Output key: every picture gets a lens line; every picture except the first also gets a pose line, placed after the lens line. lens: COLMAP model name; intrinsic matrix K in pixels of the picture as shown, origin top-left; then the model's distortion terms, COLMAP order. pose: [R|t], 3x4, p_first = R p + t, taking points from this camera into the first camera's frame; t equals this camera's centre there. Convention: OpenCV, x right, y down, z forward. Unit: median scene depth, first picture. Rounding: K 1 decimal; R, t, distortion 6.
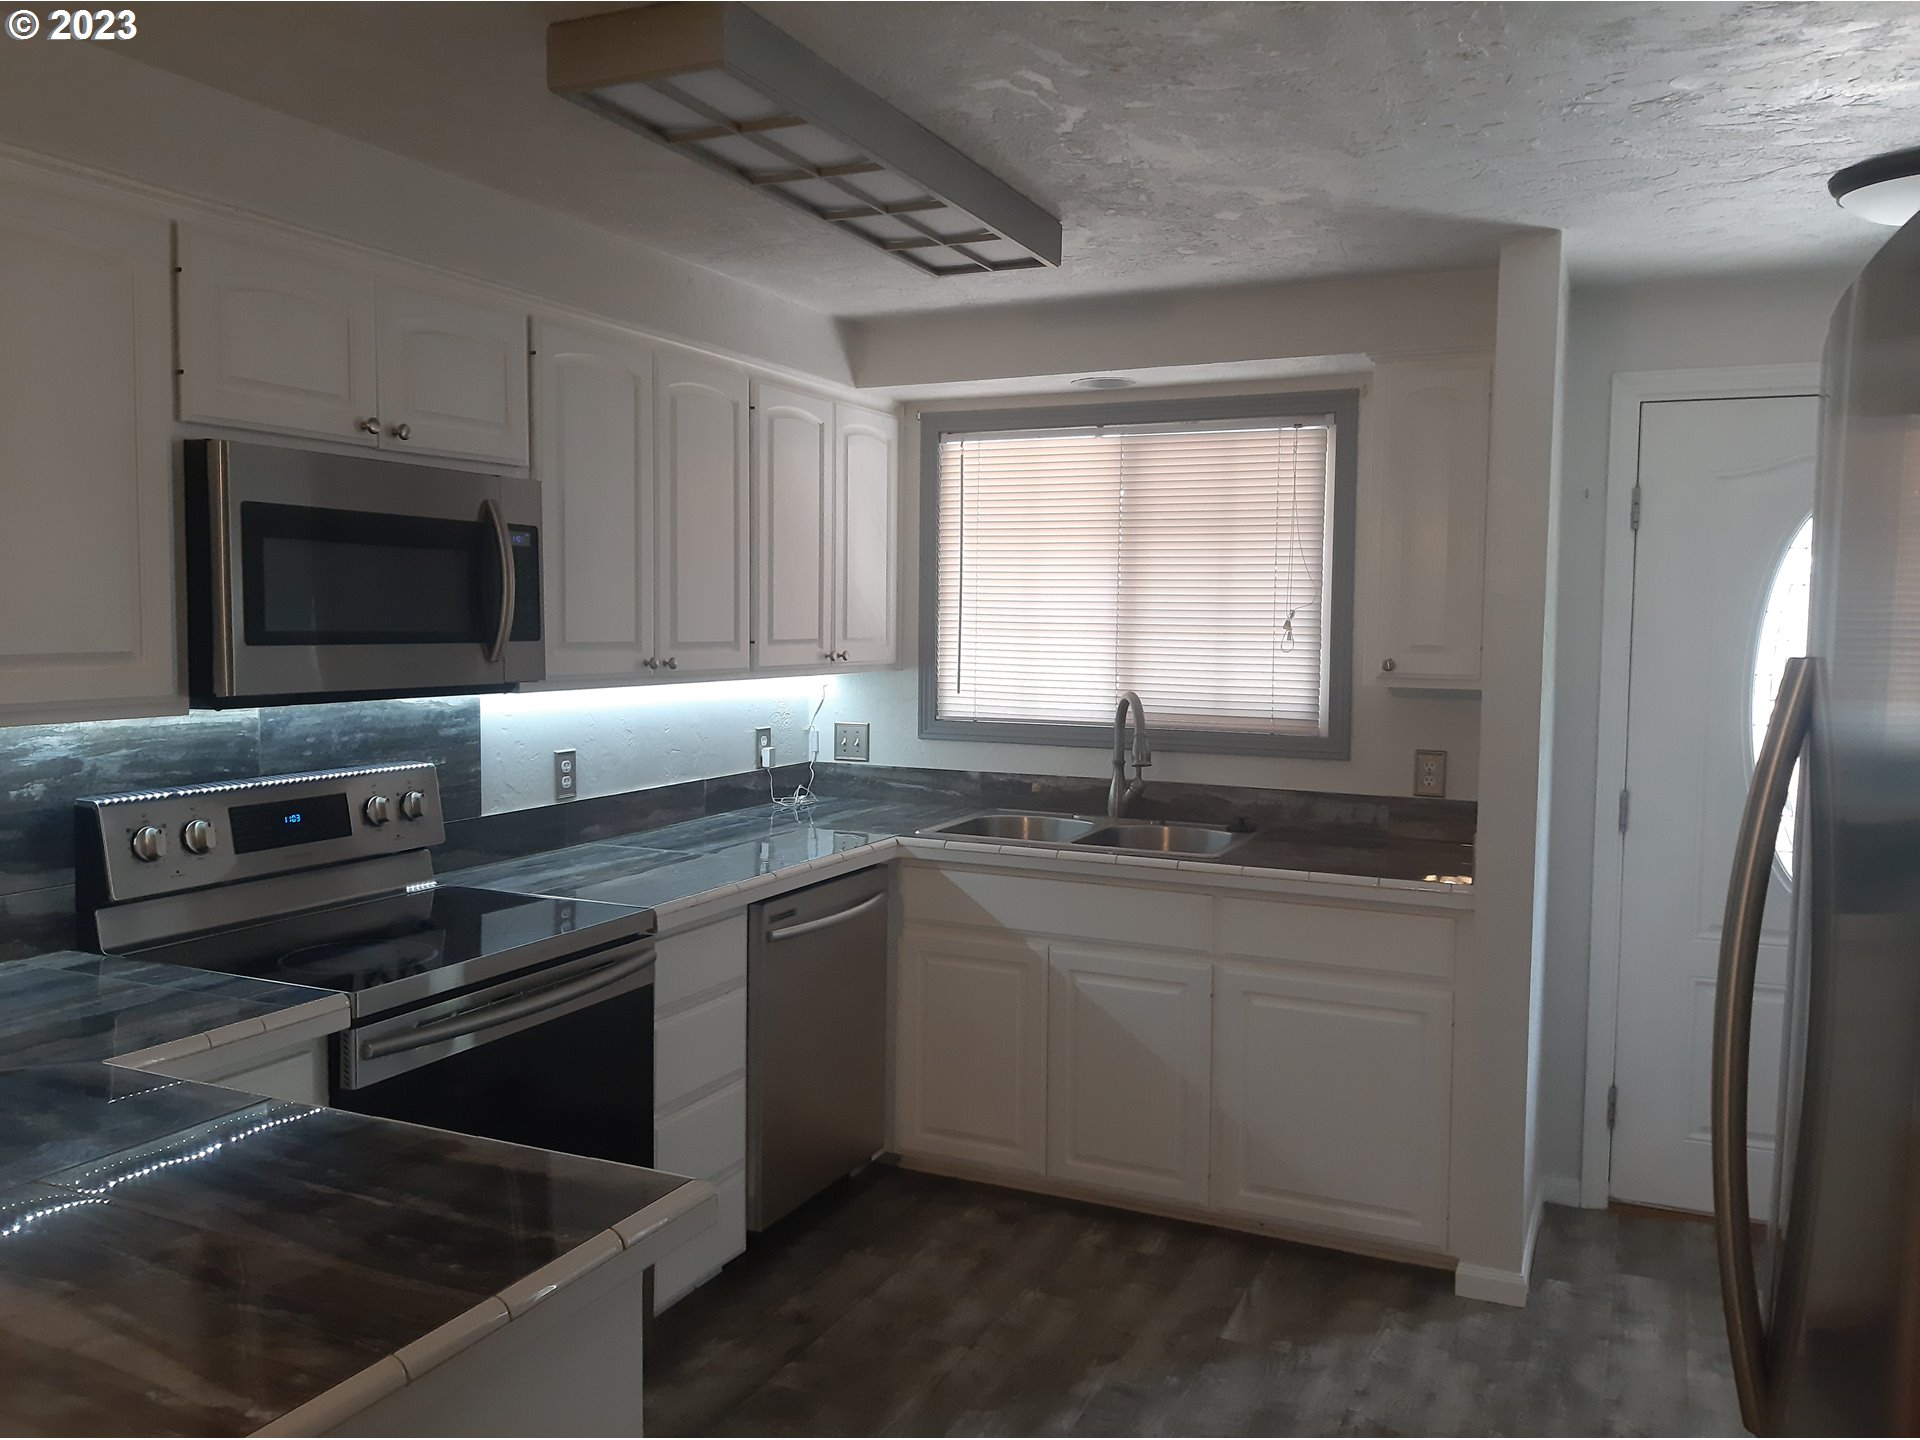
lens RADIAL K [[1465.0, 0, 931.2], [0, 1465.0, 721.8], [0, 0, 1]] dist [0.092095, -0.176514]
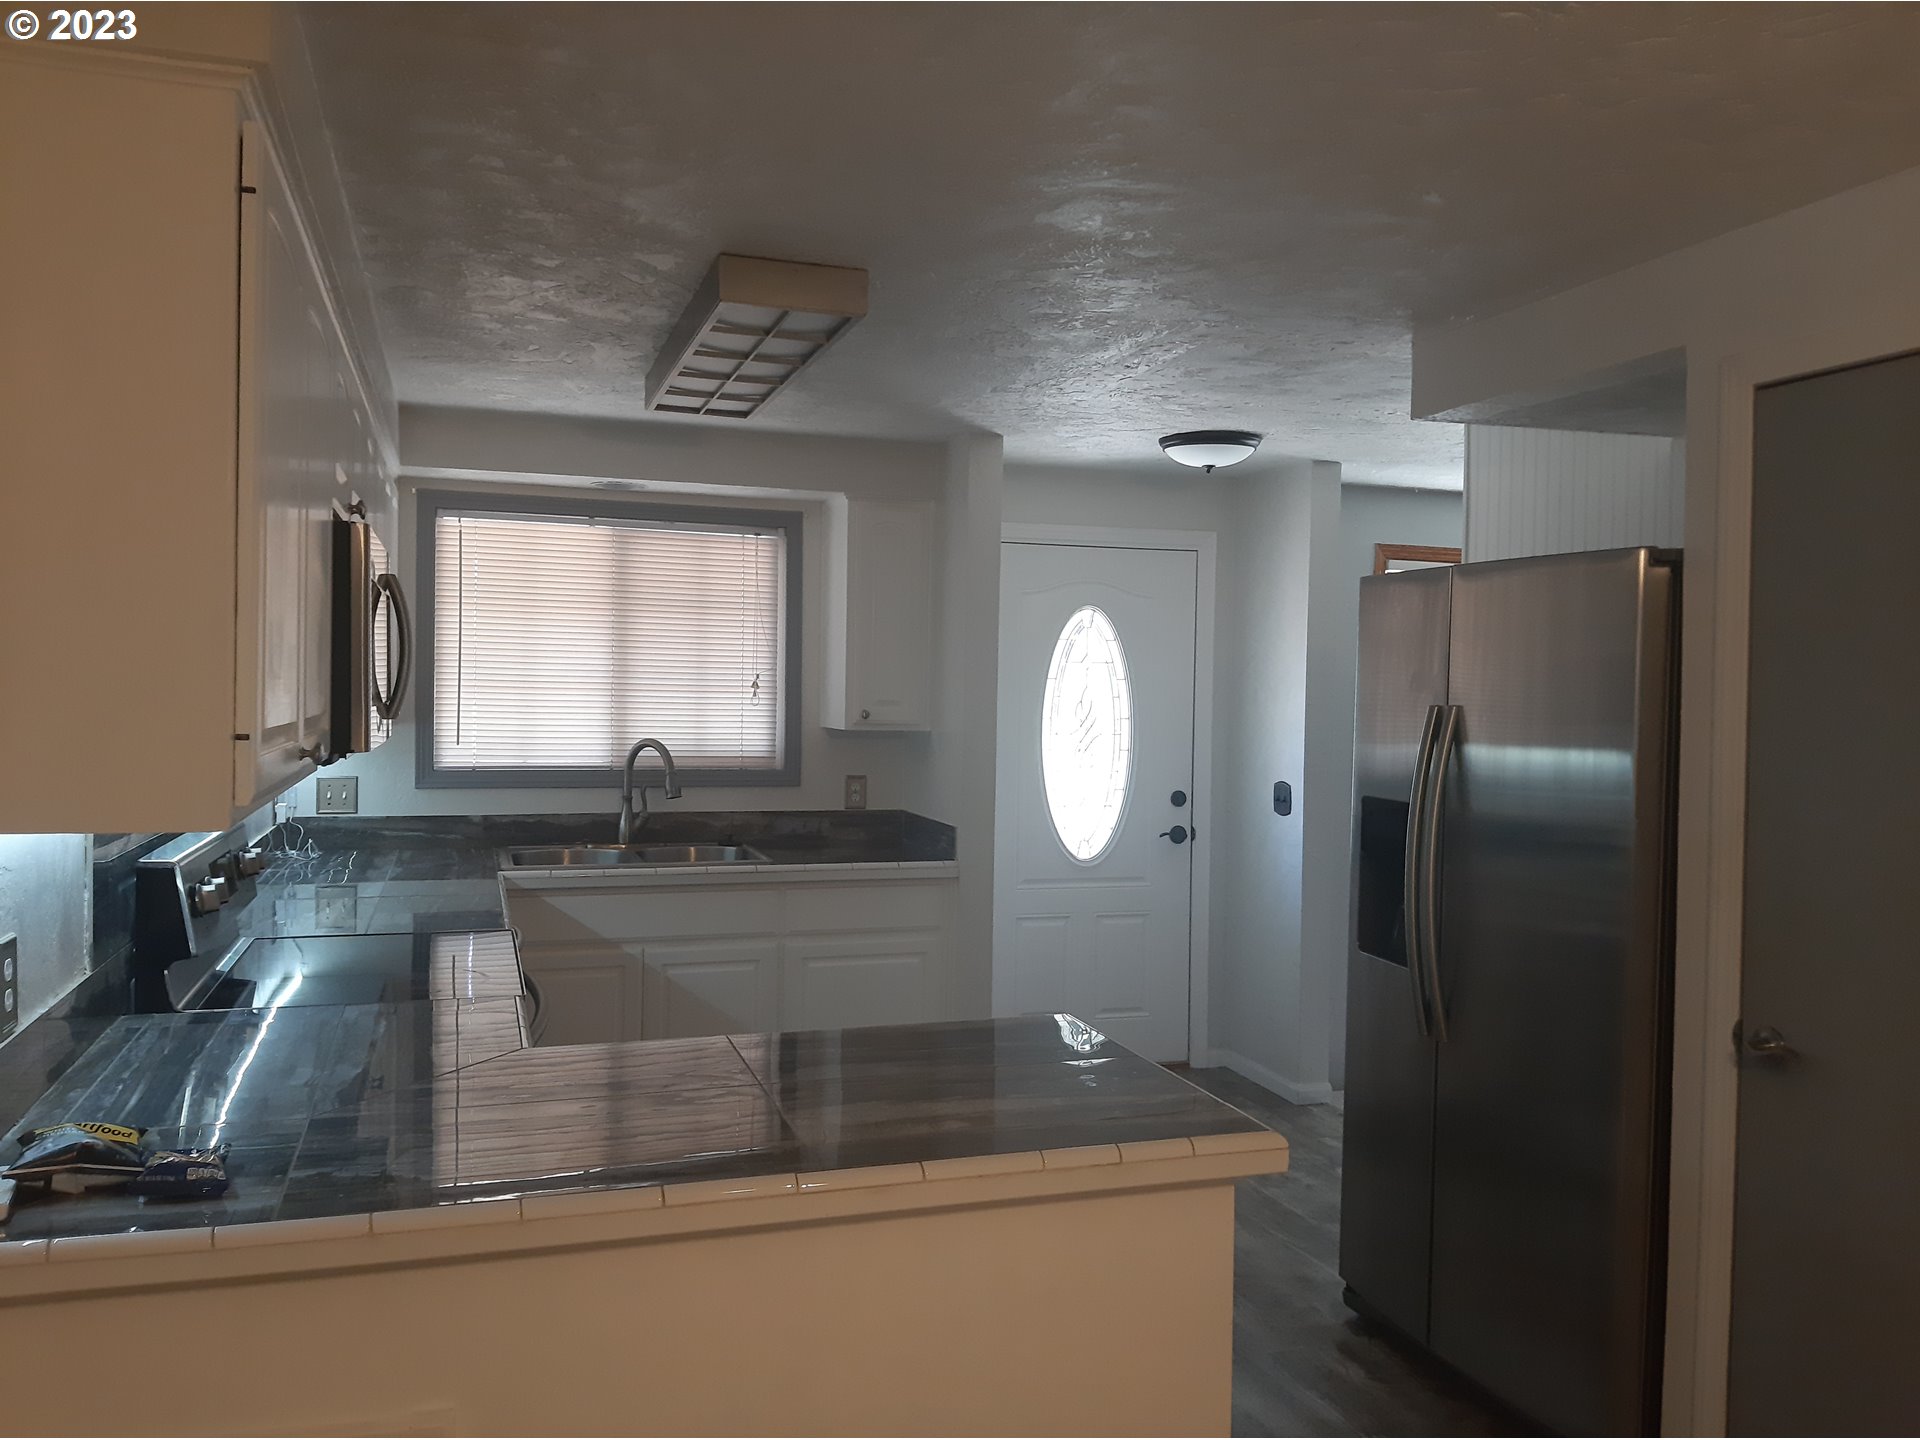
lens RADIAL K [[1447.6, 0, 939.5], [0, 1447.6, 715.0], [0, 0, 1]] dist [0.124867, -0.286474]
pose [[0.731438, -0.011040, 0.681819, -0.527635], [0.039150, 0.998900, -0.025825, 0.000572], [-0.680783, 0.045583, 0.731065, -0.054117]]
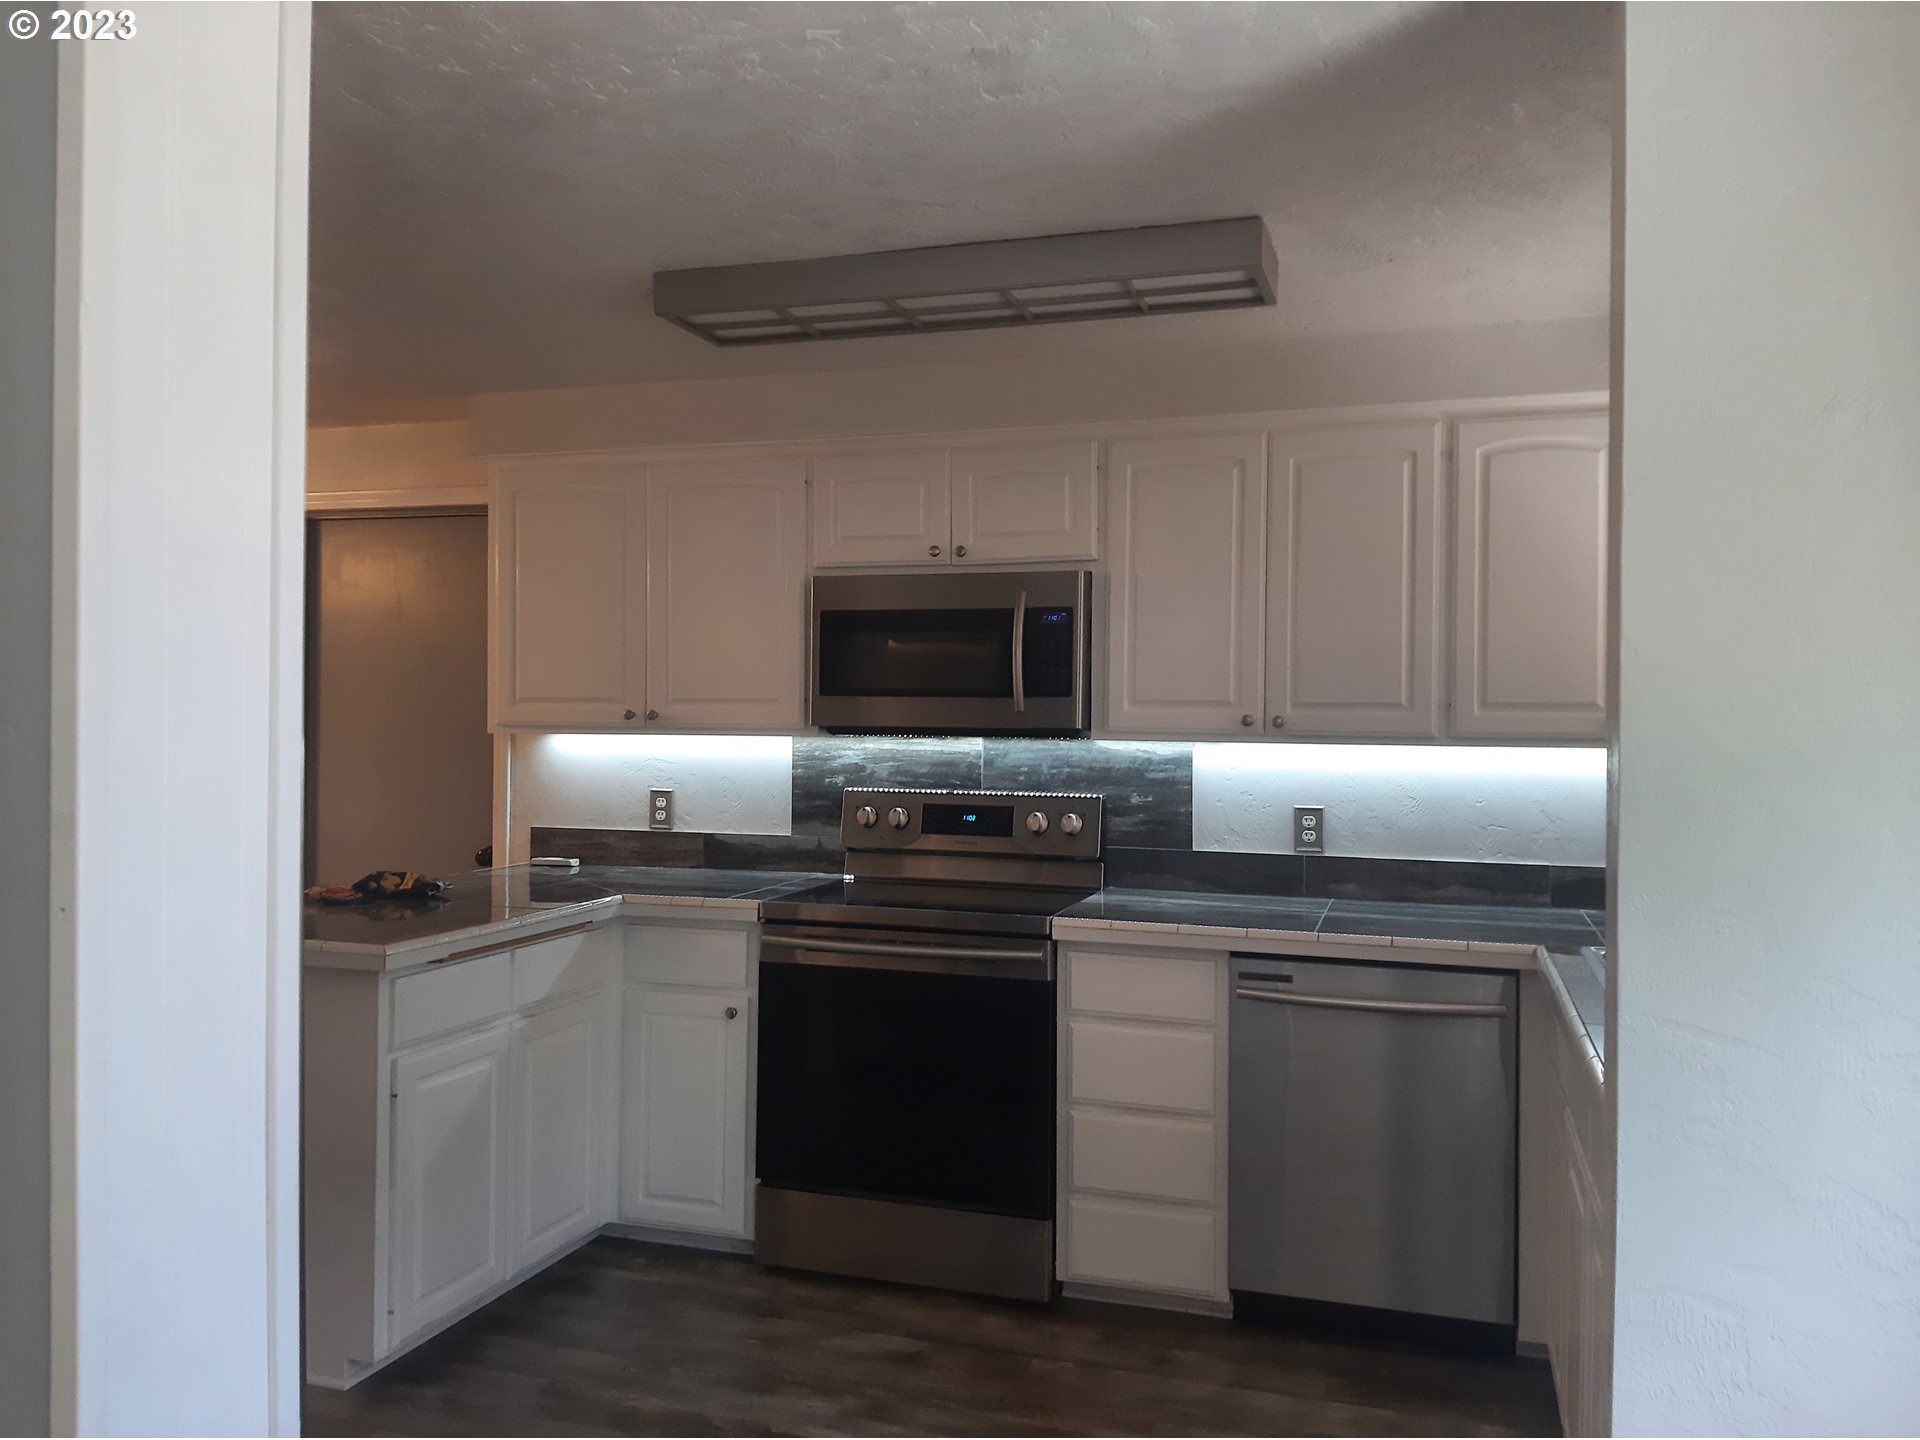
lens RADIAL K [[1497.0, 0, 954.8], [0, 1497.0, 696.3], [0, 0, 1]] dist [0.094825, -0.162094]
pose [[0.127360, -0.022782, -0.991595, 0.737223], [-0.079058, 0.996322, -0.033044, -0.003453], [0.988701, 0.082602, 0.125091, 0.551141]]
